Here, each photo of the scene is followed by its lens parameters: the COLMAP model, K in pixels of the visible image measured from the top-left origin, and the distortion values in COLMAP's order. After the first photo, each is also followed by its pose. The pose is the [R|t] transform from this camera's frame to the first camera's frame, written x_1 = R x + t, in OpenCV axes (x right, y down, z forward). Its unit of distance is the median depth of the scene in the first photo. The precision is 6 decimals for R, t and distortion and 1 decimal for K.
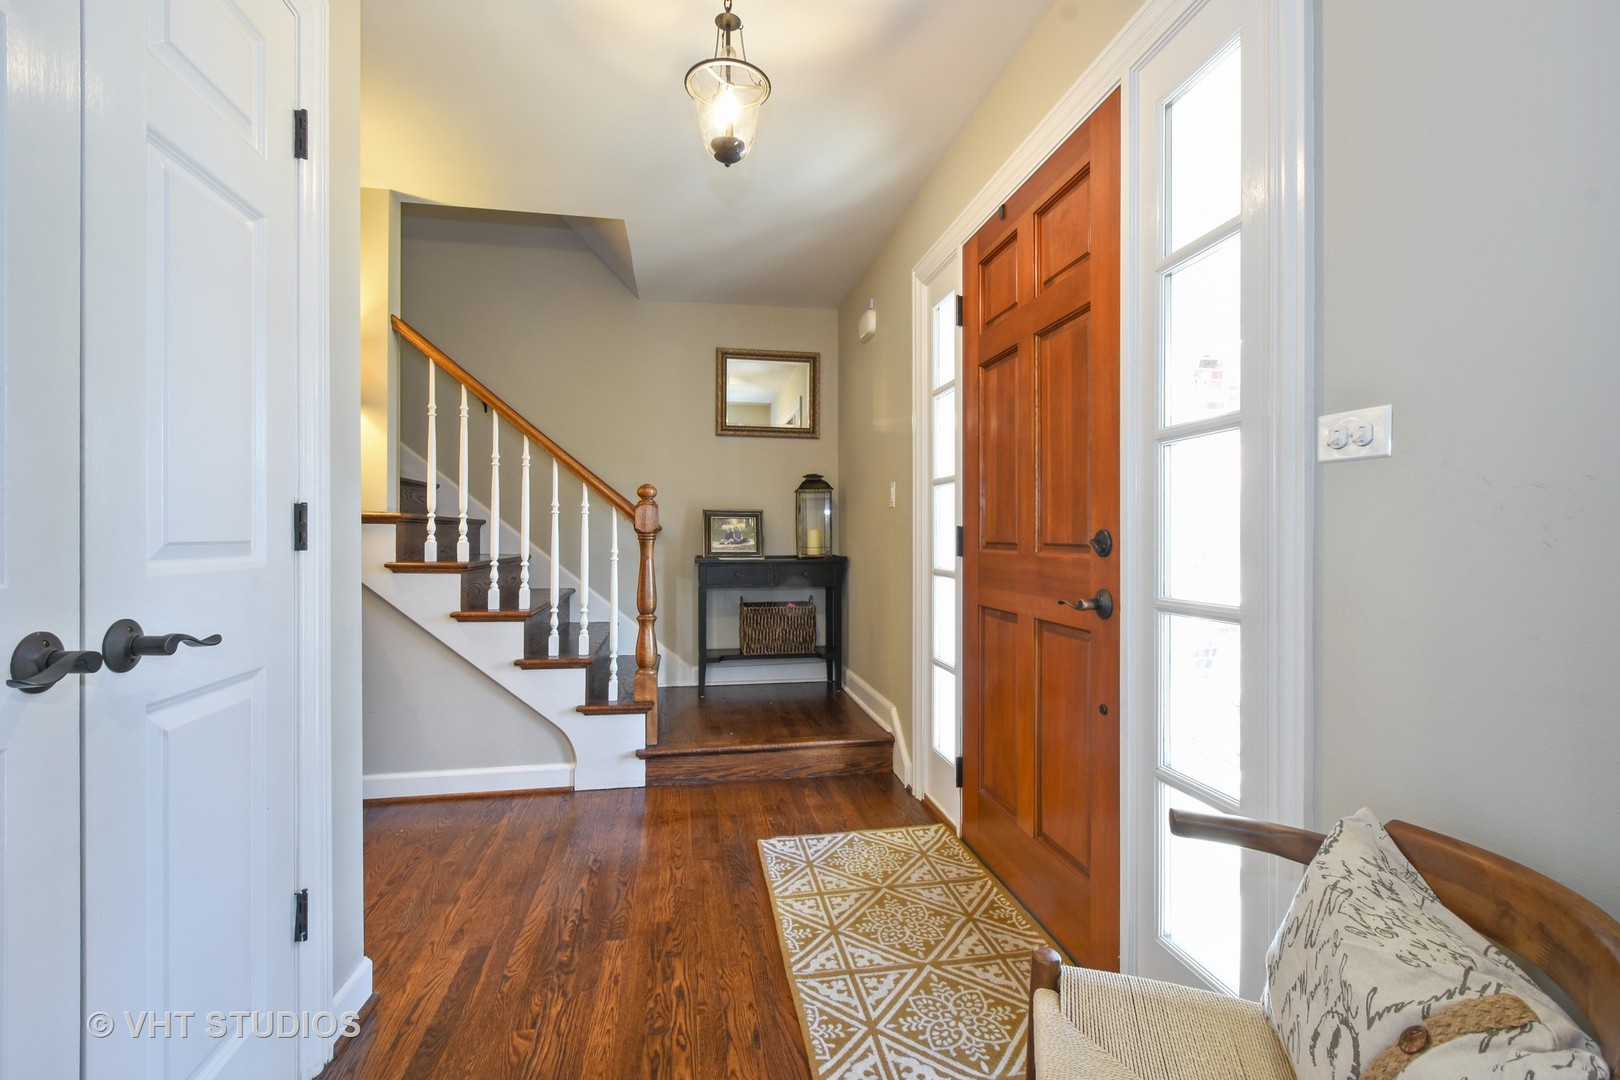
lens RADIAL K [[713.9, 0, 811.7], [0, 713.9, 532.8], [0, 0, 1]] dist [0.025133, -0.020411]
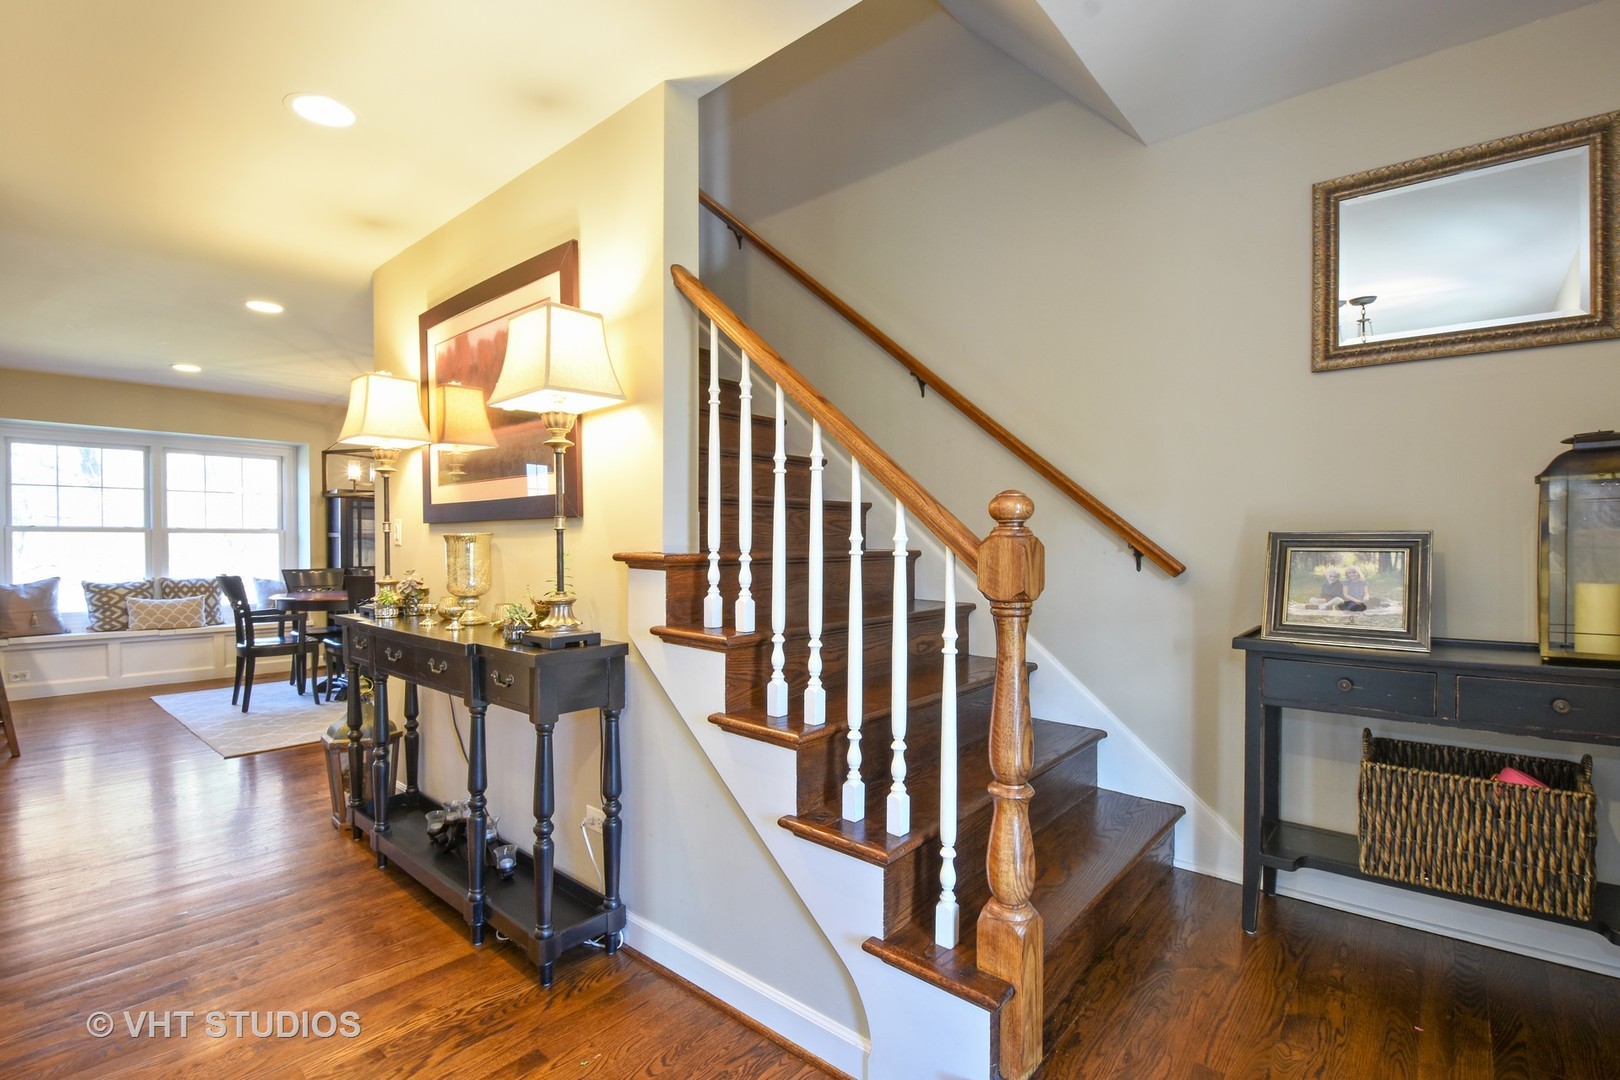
lens RADIAL K [[733.4, 0, 812.2], [0, 733.4, 551.5], [0, 0, 1]] dist [0.000533, -0.014292]
pose [[0.636868, 0.012619, -0.770870, 0.030250], [-0.000765, 0.999876, 0.015736, -0.027169], [0.770973, -0.009432, 0.636799, 0.453483]]
